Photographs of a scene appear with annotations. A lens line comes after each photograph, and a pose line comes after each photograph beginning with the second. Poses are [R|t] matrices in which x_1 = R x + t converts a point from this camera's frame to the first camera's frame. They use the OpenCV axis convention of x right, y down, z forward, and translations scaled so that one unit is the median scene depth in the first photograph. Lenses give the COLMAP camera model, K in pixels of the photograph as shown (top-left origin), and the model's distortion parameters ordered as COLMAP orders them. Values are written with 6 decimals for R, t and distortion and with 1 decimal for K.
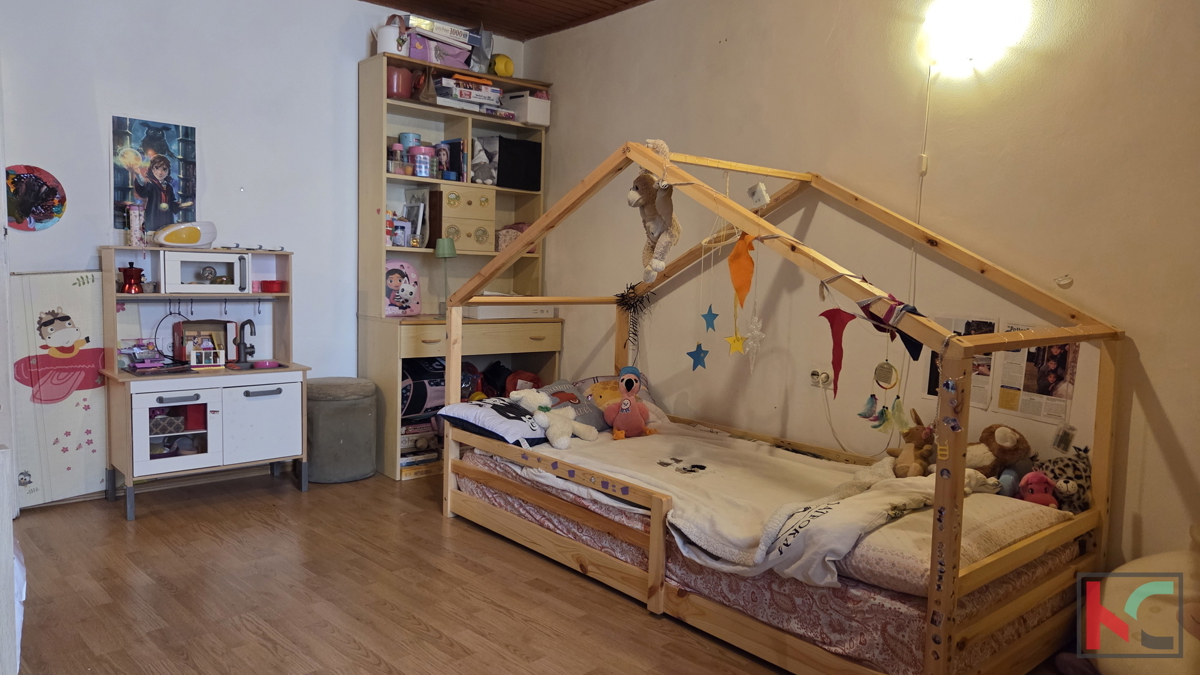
lens RADIAL K [[810.7, 0, 598.9], [0, 810.7, 340.7], [0, 0, 1]] dist [0.043065, -0.000678]
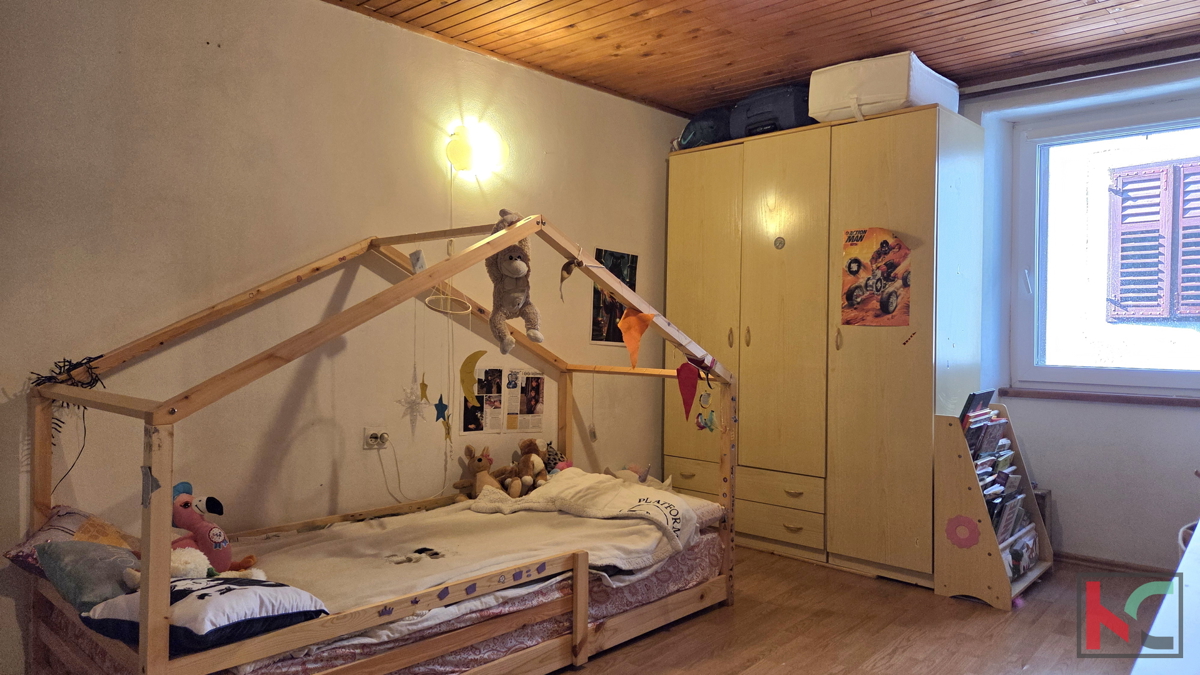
lens RADIAL K [[810.7, 0, 598.7], [0, 810.7, 332.1], [0, 0, 1]] dist [0.043065, -0.000678]
pose [[-0.104180, -0.029463, 0.994122, -0.930411], [0.075046, 0.996479, 0.037398, -0.128066], [-0.991723, 0.078501, -0.101602, 1.002499]]
